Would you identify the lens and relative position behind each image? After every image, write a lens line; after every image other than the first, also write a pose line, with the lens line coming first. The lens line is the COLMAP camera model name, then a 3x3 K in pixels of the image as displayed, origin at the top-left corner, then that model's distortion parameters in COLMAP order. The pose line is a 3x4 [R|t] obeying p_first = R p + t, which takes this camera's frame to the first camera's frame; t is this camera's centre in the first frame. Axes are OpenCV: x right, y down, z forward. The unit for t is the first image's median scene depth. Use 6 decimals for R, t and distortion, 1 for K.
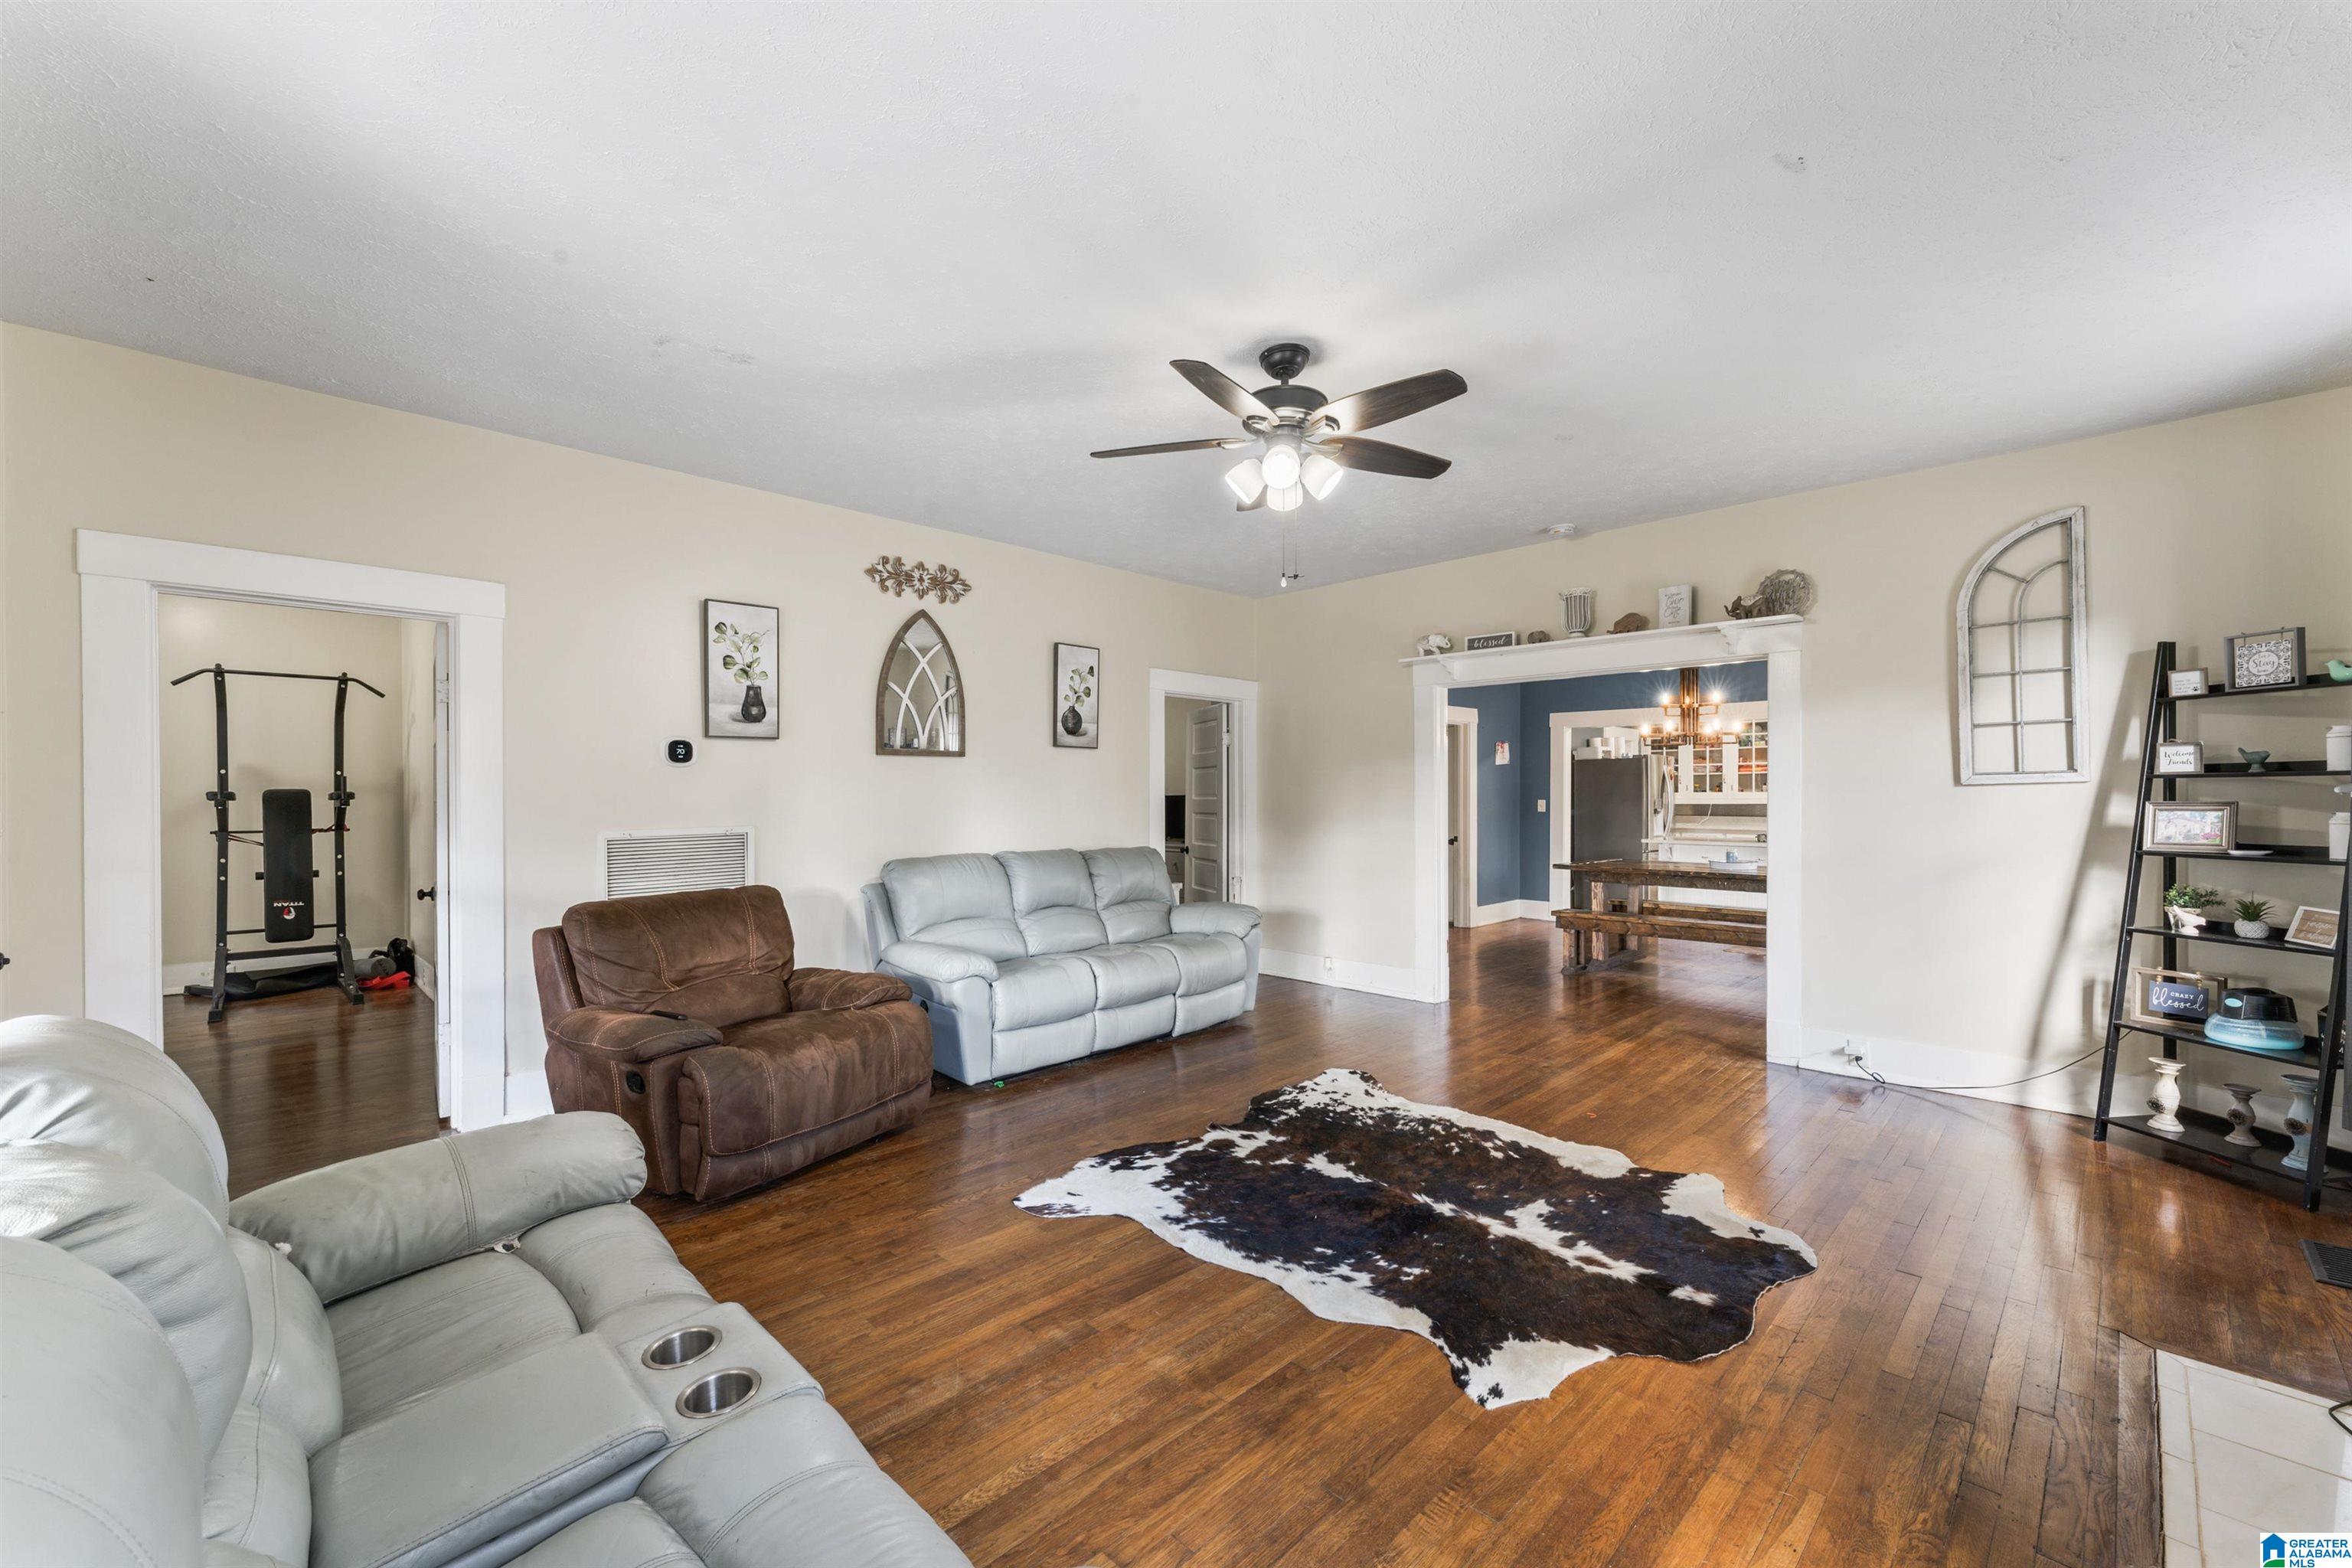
lens RADIAL K [[940.4, 0, 1179.5], [0, 940.4, 799.3], [0, 0, 1]] dist [-0.002738, -0.000574]
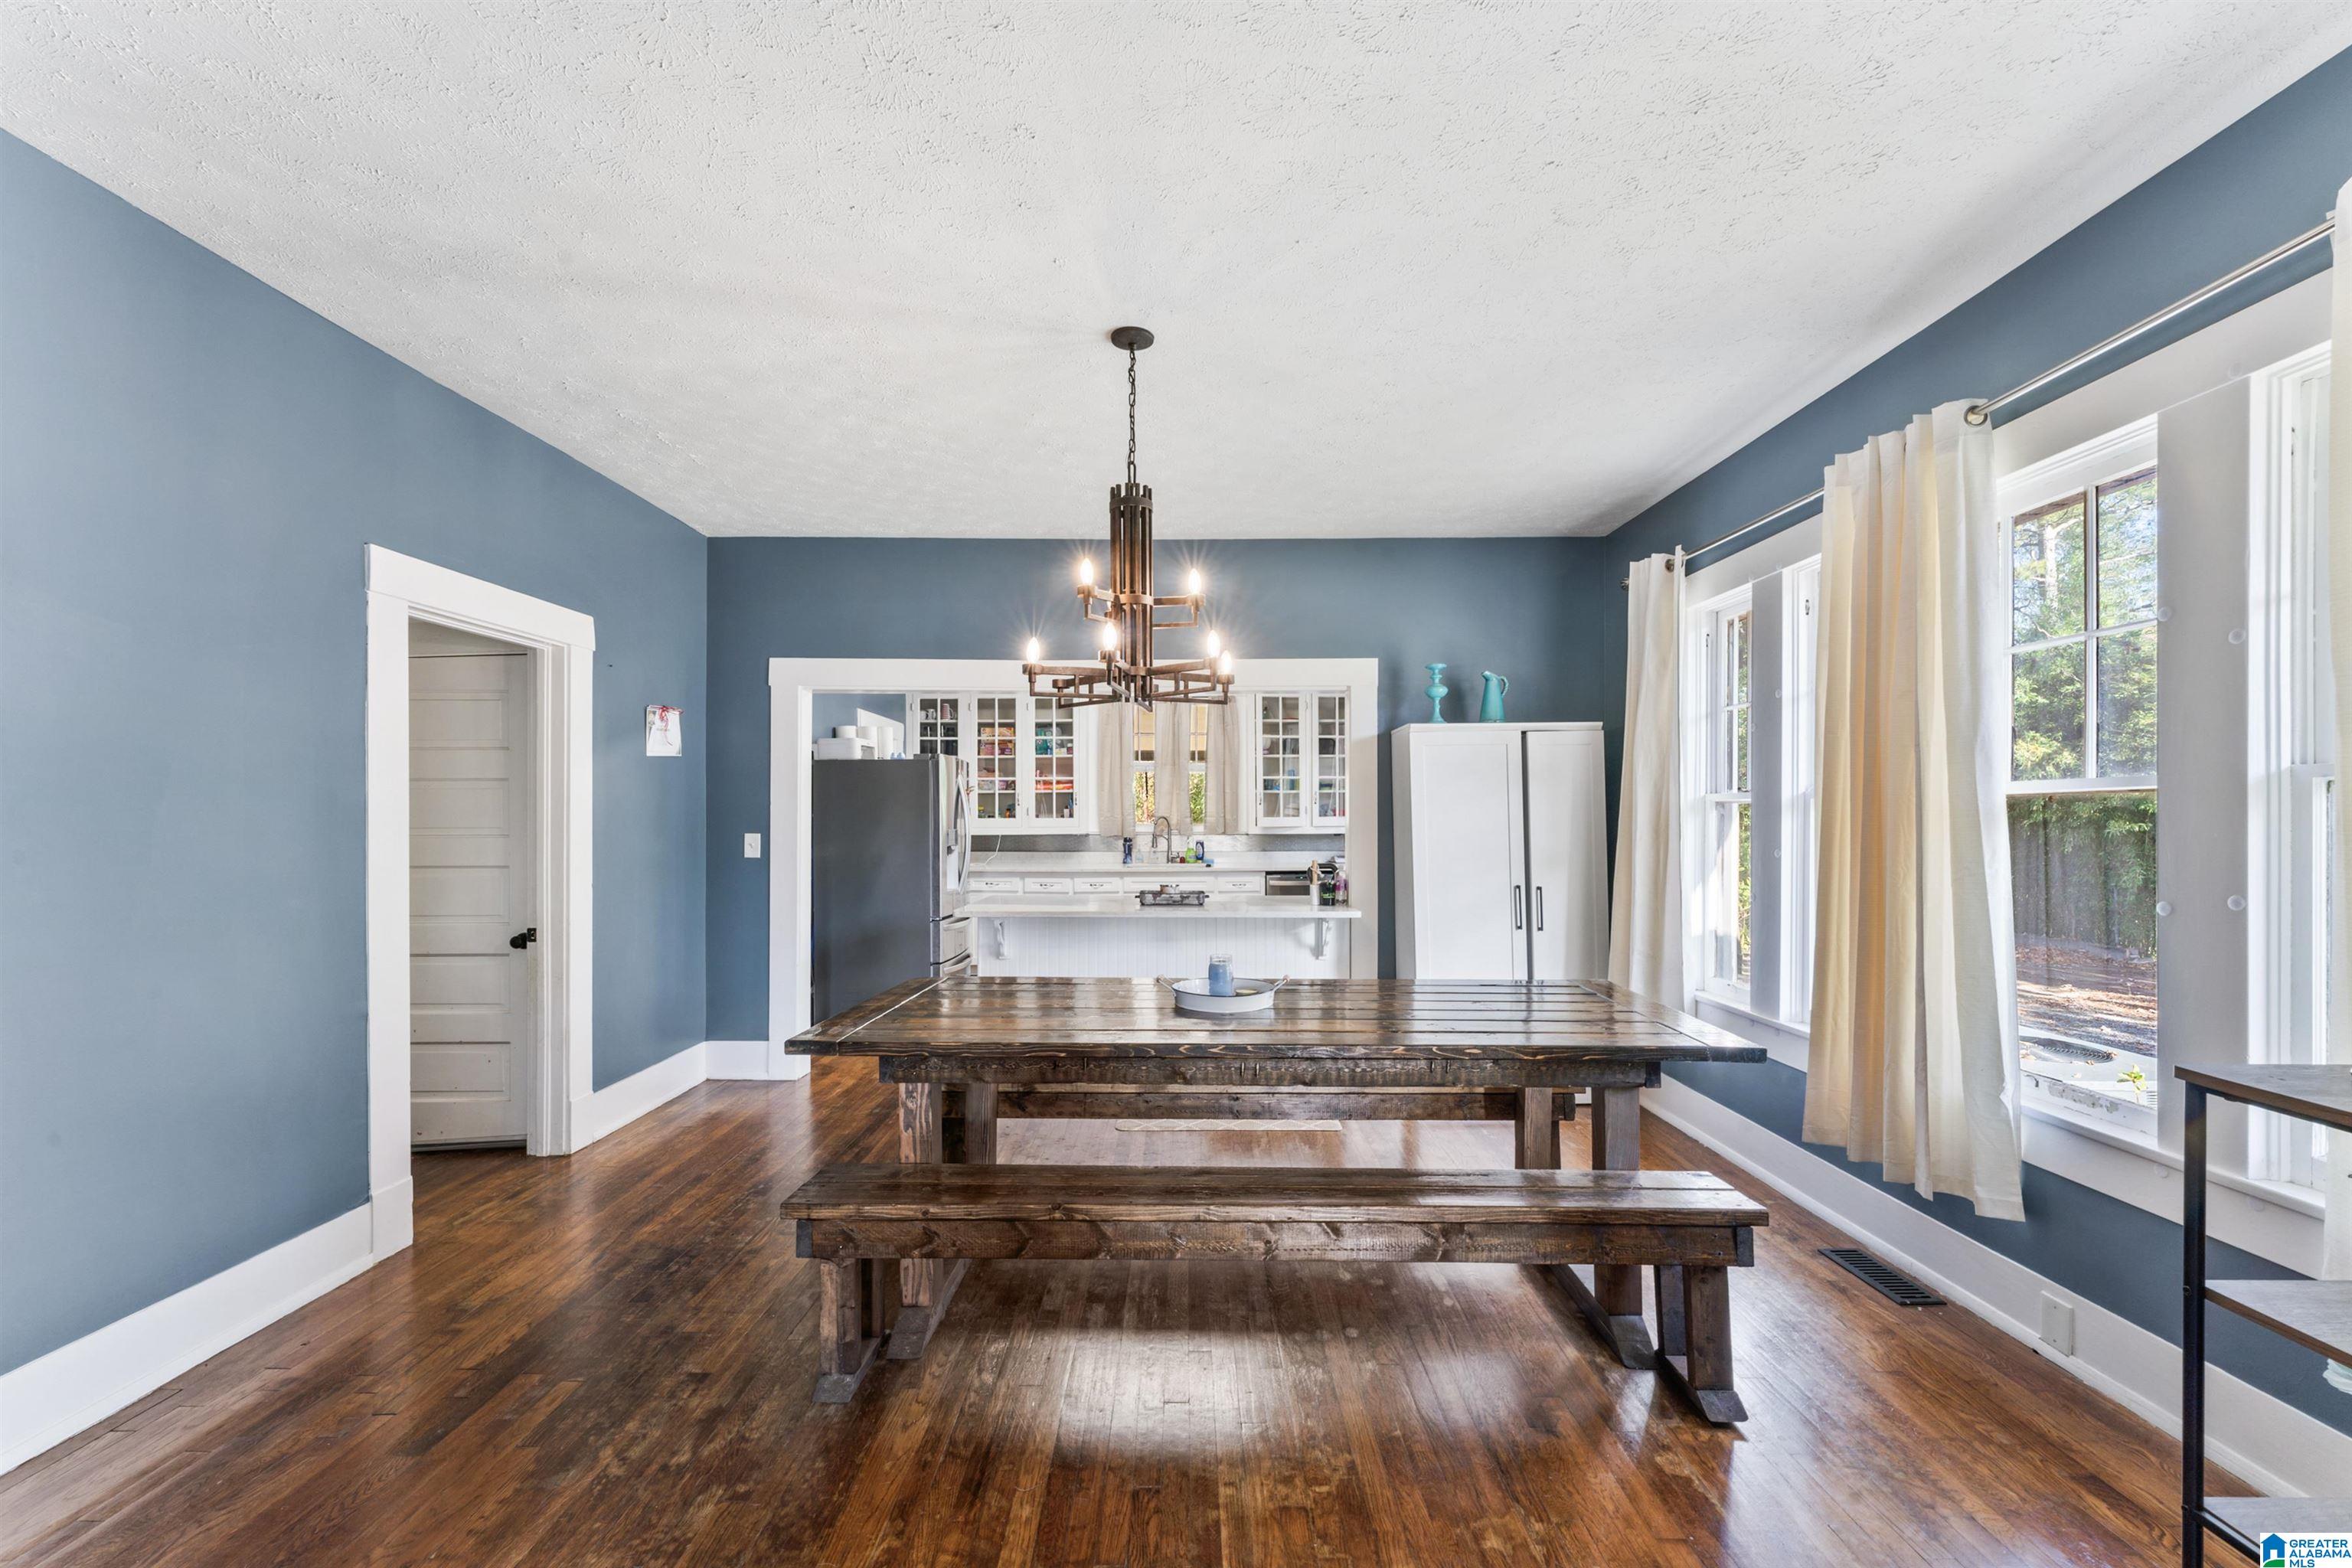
lens RADIAL K [[940.4, 0, 1188.6], [0, 940.4, 833.7], [0, 0, 1]] dist [-0.002738, -0.000574]
pose [[0.699154, -0.008361, 0.714922, 0.173376], [0.000694, 0.999939, 0.011015, -0.003770], [-0.714970, -0.007205, 0.699118, 0.441811]]
